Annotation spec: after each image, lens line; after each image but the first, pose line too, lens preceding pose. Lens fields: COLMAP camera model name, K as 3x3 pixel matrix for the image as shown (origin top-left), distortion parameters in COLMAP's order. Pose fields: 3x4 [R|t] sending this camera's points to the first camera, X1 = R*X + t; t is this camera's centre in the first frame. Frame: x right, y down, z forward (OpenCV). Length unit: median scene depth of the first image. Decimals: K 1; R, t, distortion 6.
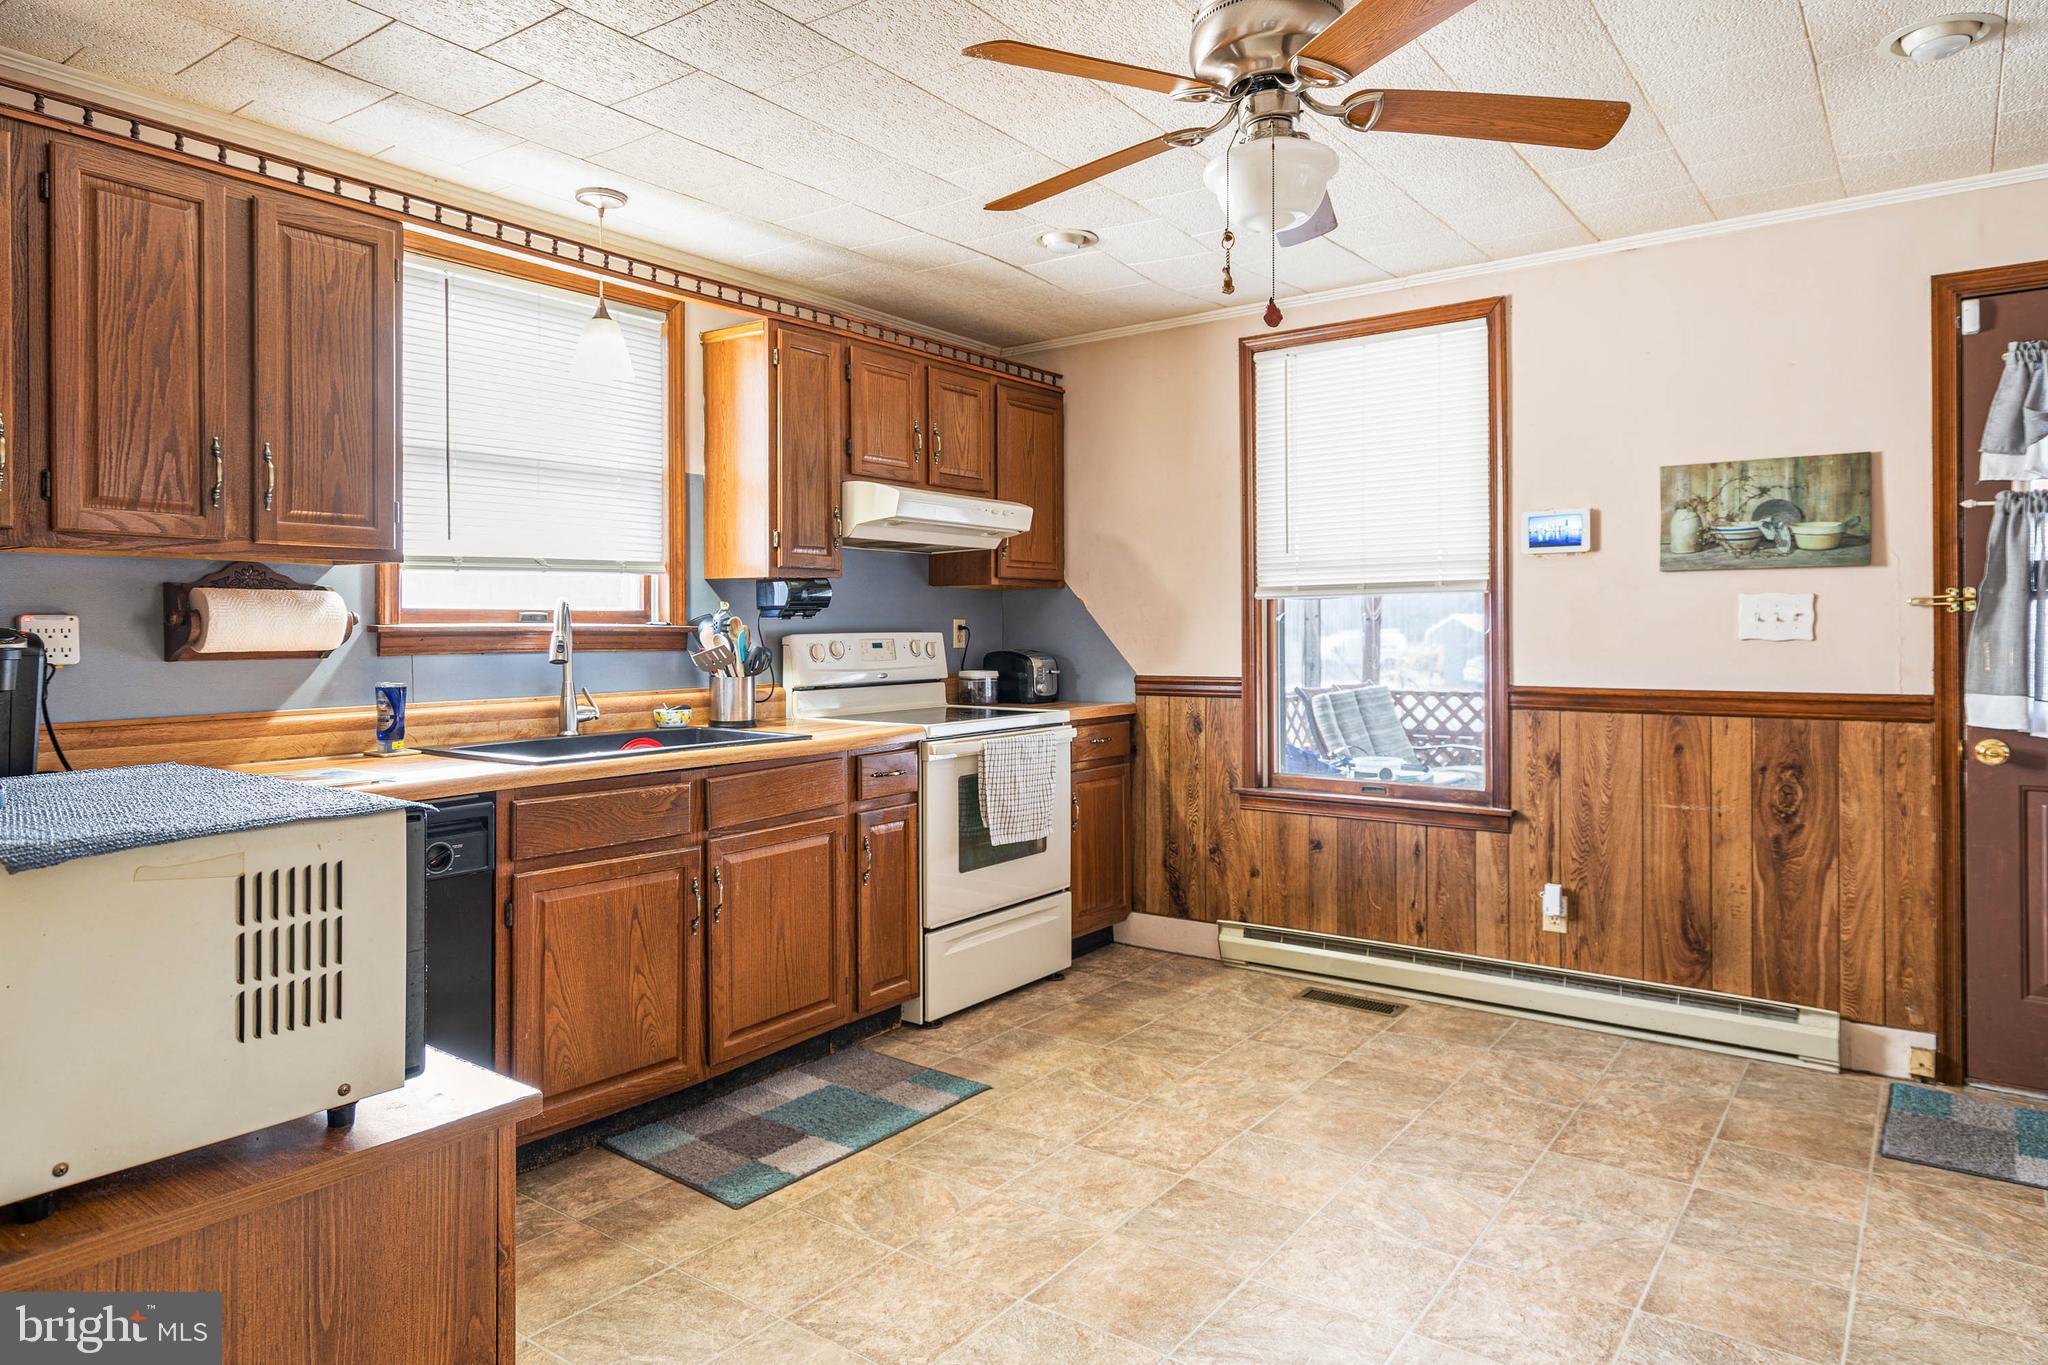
lens RADIAL K [[1244.8, 0, 1010.9], [0, 1244.8, 629.0], [0, 0, 1]] dist [-0.001567, 0.004028]
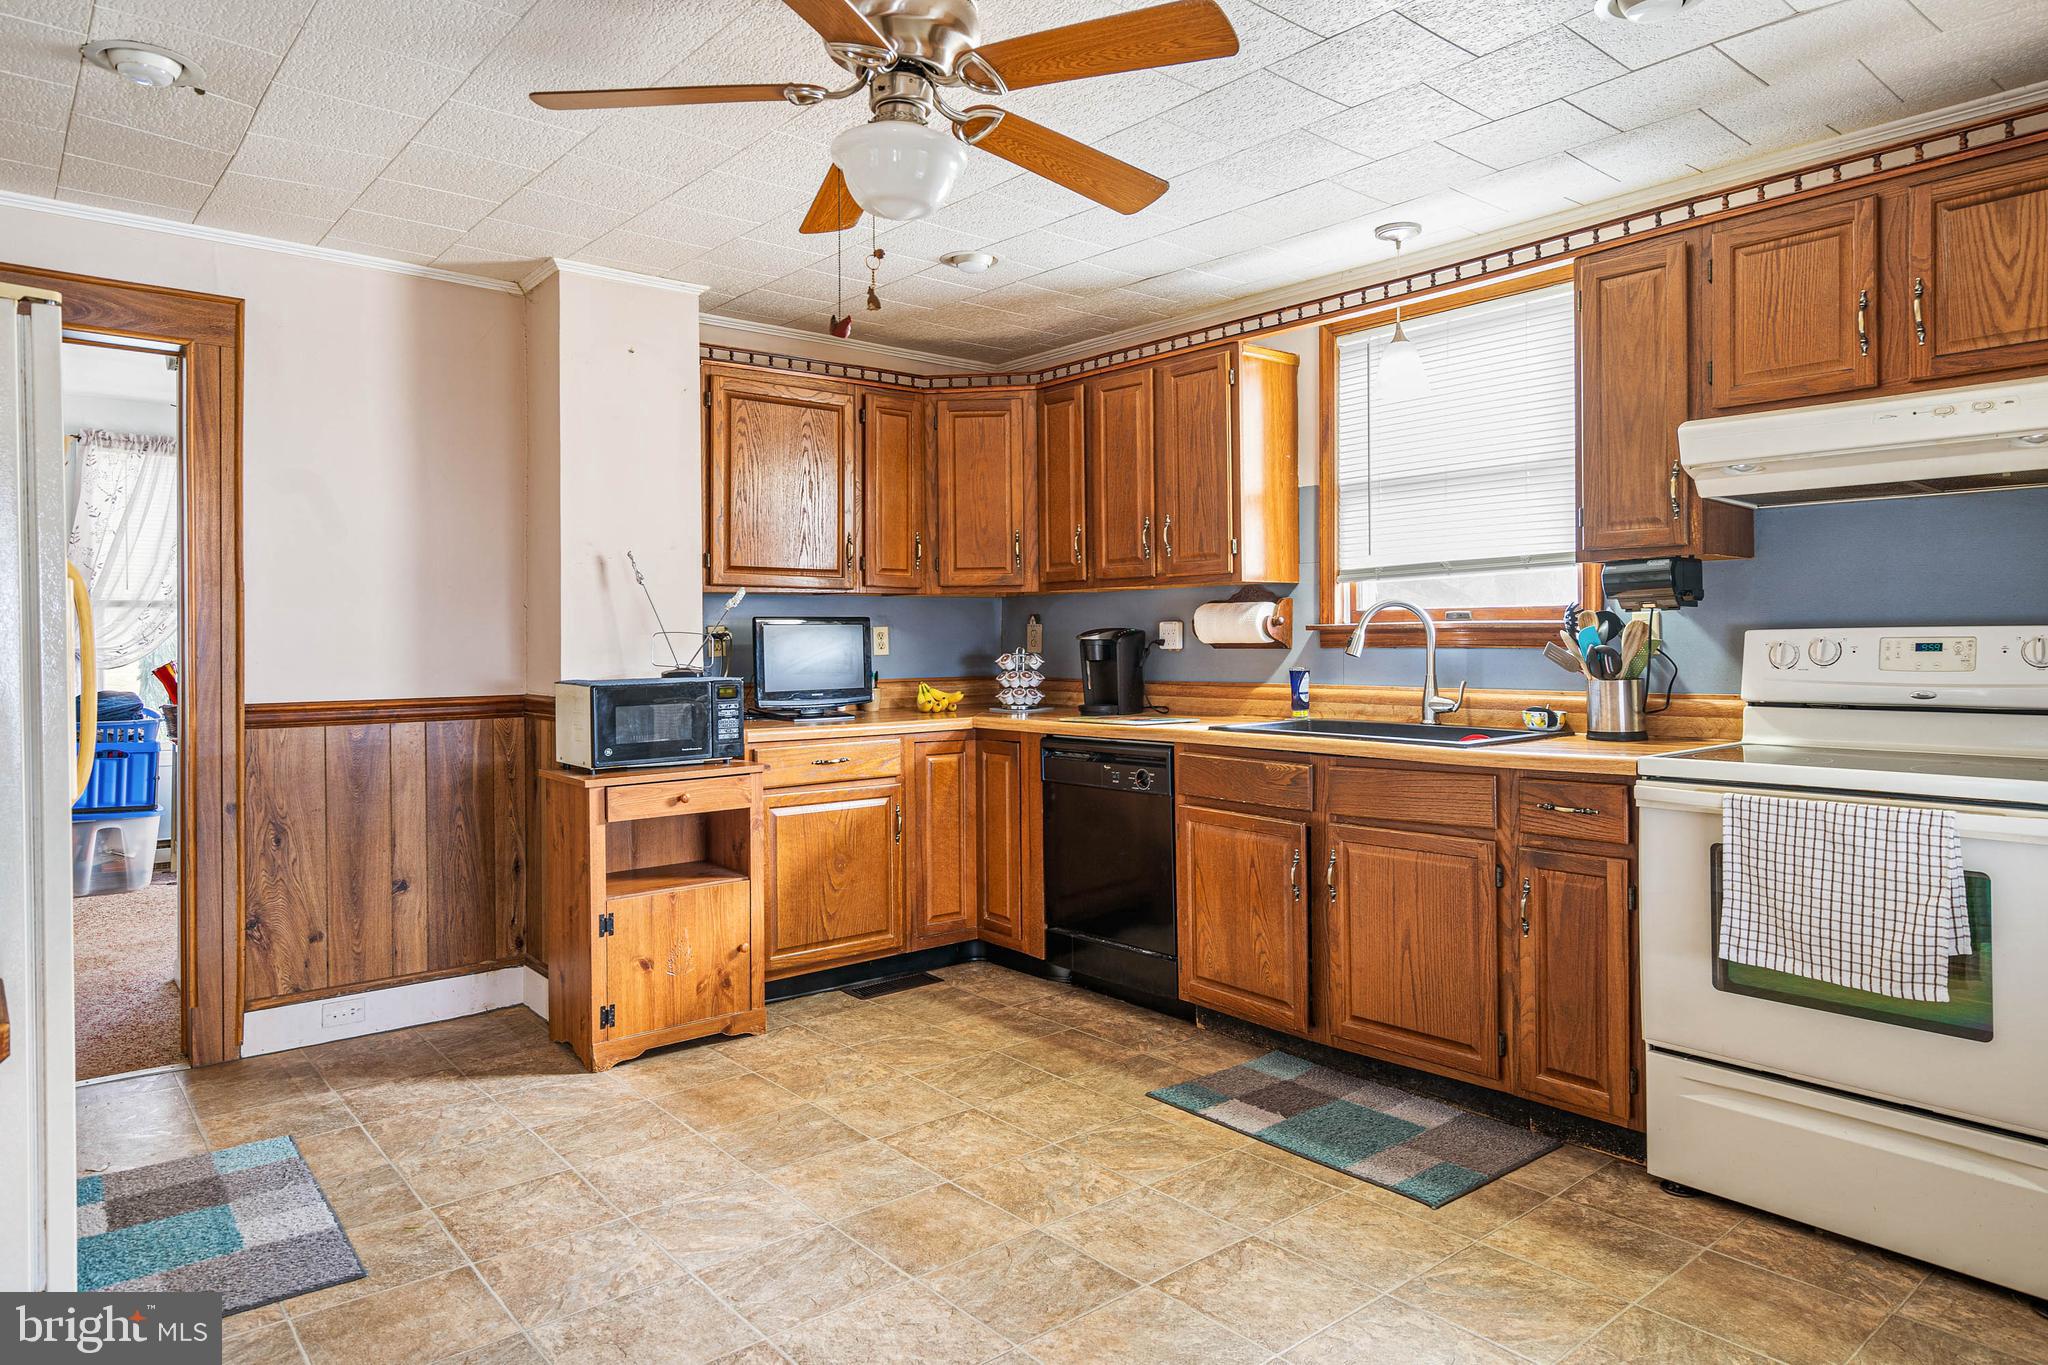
lens RADIAL K [[1244.8, 0, 1048.1], [0, 1244.8, 639.2], [0, 0, 1]] dist [-0.001567, 0.004028]
pose [[-0.217510, 0.005461, -0.976043, 0.859075], [0.007508, 0.999964, 0.003921, 0.004856], [0.976029, -0.006475, -0.217544, 1.001072]]
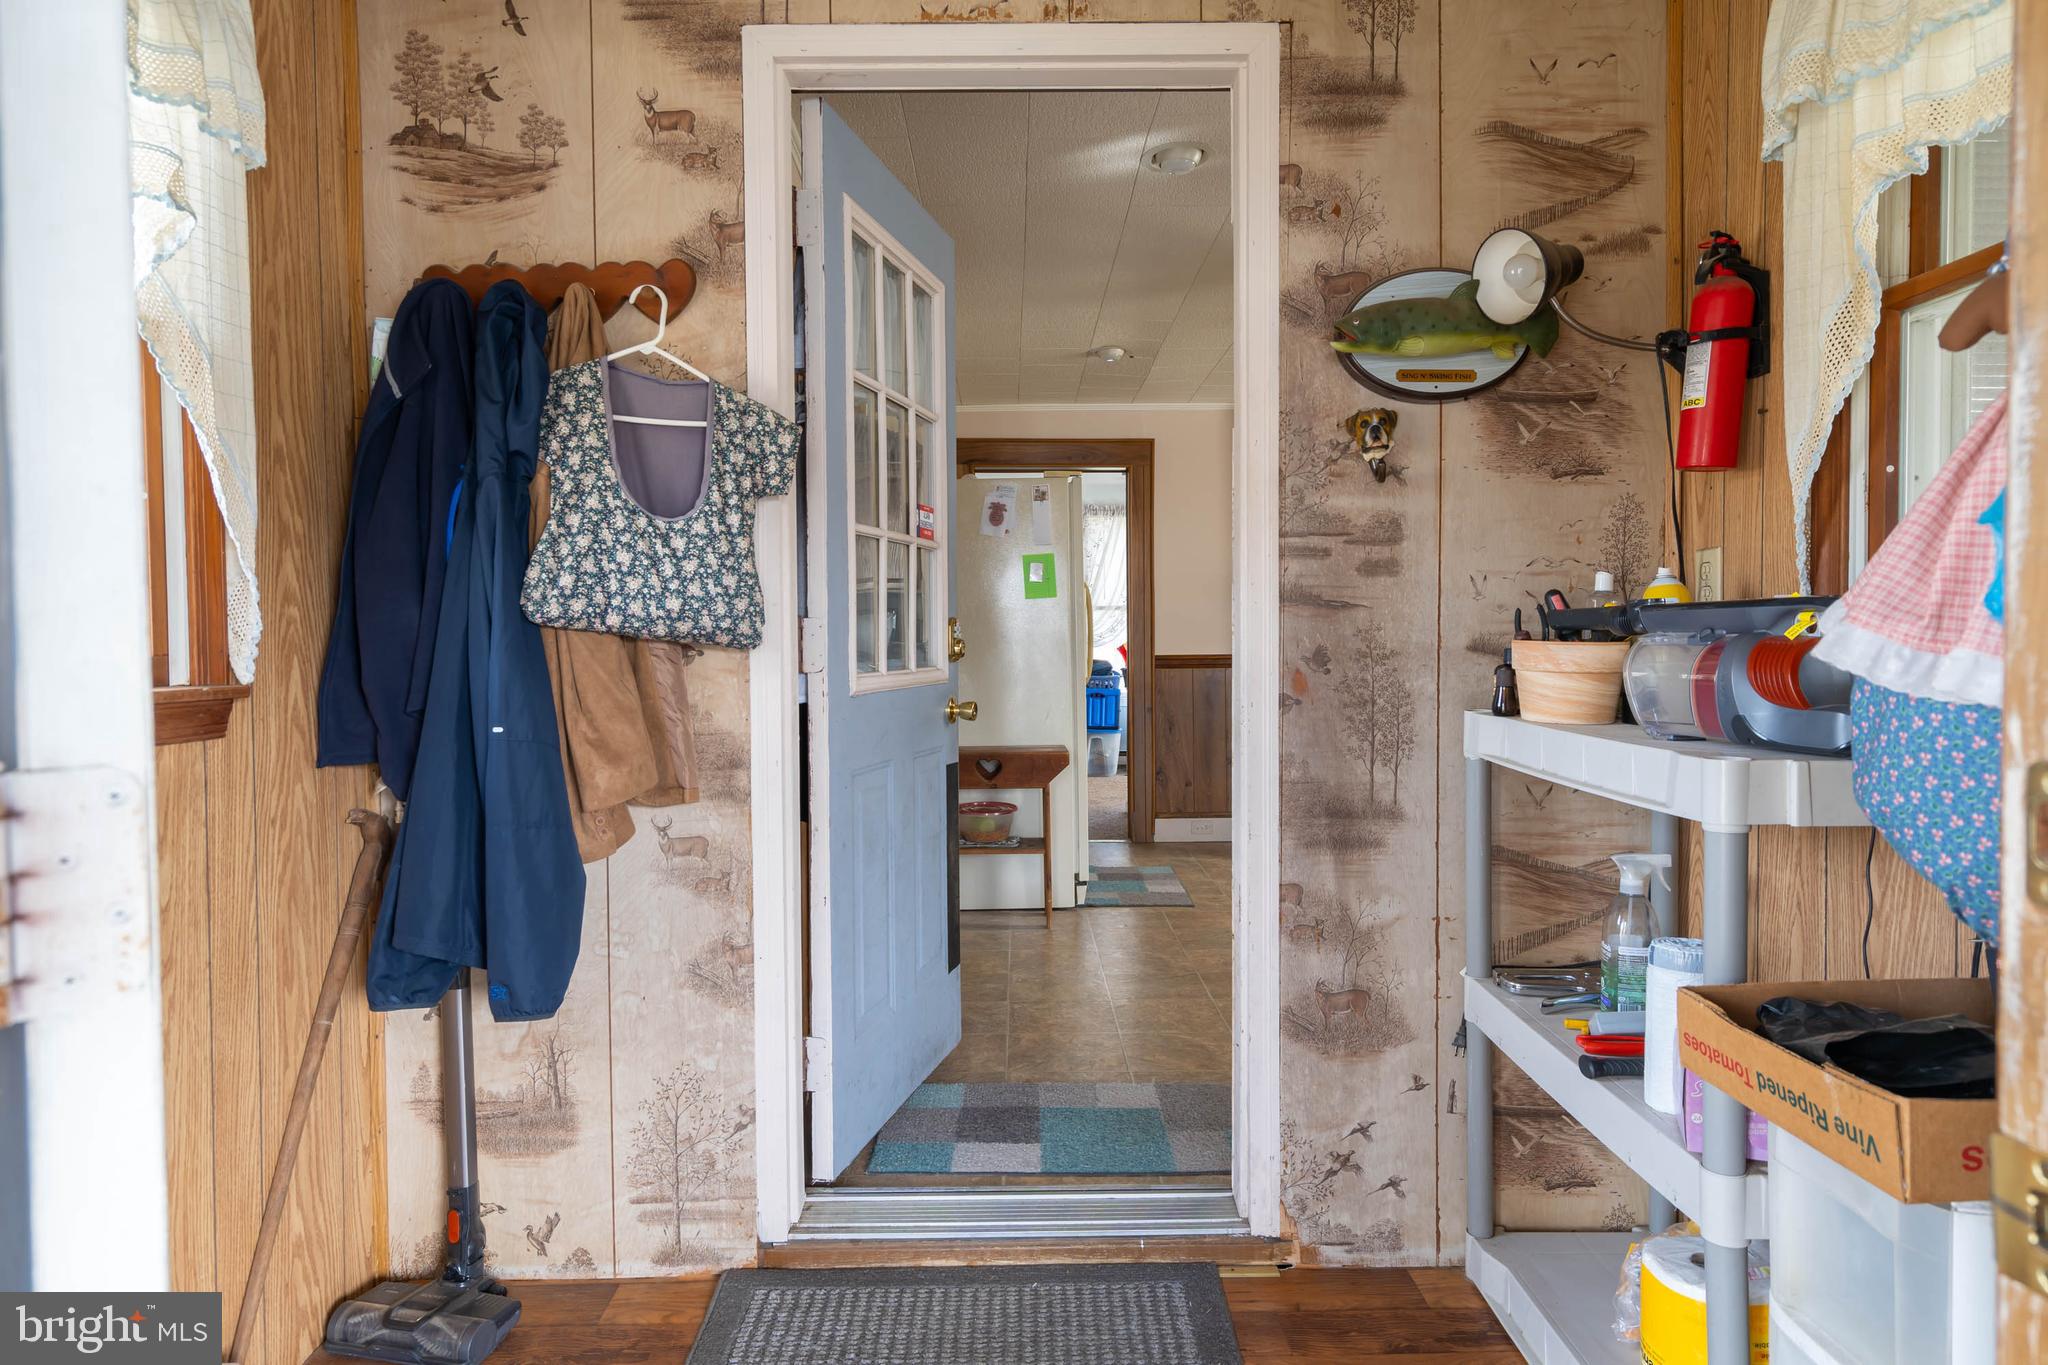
lens RADIAL K [[1195.6, 0, 1023.8], [0, 1195.6, 678.6], [0, 0, 1]] dist [0.001550, 0.000049]
pose [[-0.797574, 0.025360, -0.602688, 1.701906], [0.012263, 0.999591, 0.025834, 0.082234], [0.603096, 0.013214, -0.797559, 1.970462]]
